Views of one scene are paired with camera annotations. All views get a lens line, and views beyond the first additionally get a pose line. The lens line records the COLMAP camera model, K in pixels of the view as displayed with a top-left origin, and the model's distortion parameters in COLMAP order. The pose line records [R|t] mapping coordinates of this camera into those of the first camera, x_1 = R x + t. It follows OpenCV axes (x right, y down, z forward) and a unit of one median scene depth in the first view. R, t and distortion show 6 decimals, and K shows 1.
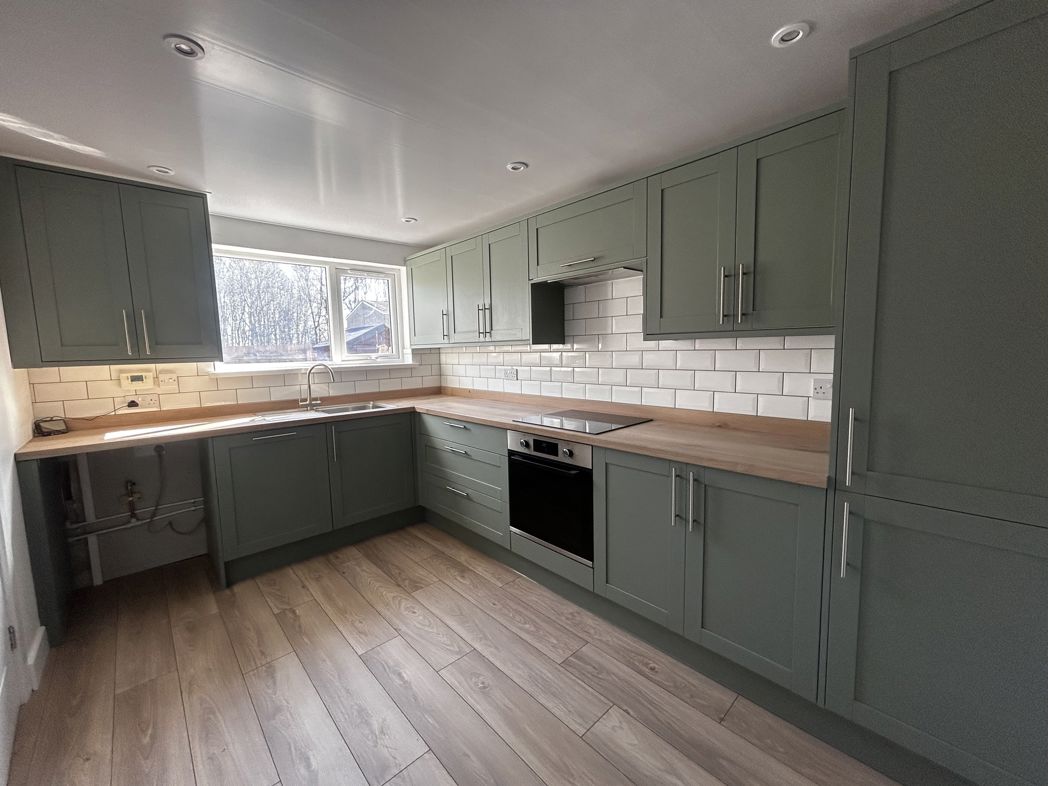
lens RADIAL K [[423.3, 0, 521.9], [0, 423.3, 392.6], [0, 0, 1]] dist [0.001008, 0.000546]
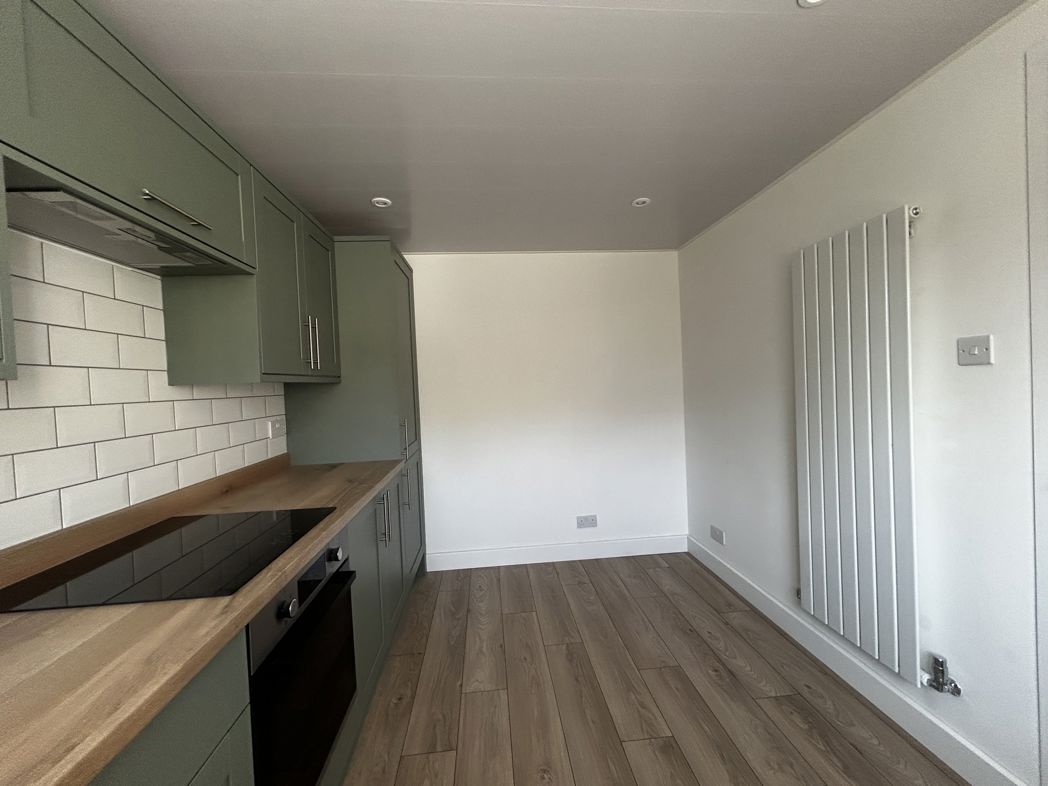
lens RADIAL K [[423.3, 0, 520.0], [0, 423.3, 393.4], [0, 0, 1]] dist [0.001008, 0.000546]
pose [[-0.782084, 0.040874, 0.621832, -0.494621], [0.123265, 0.988278, 0.090071, -0.112463], [-0.610861, 0.147093, -0.777954, 1.276976]]
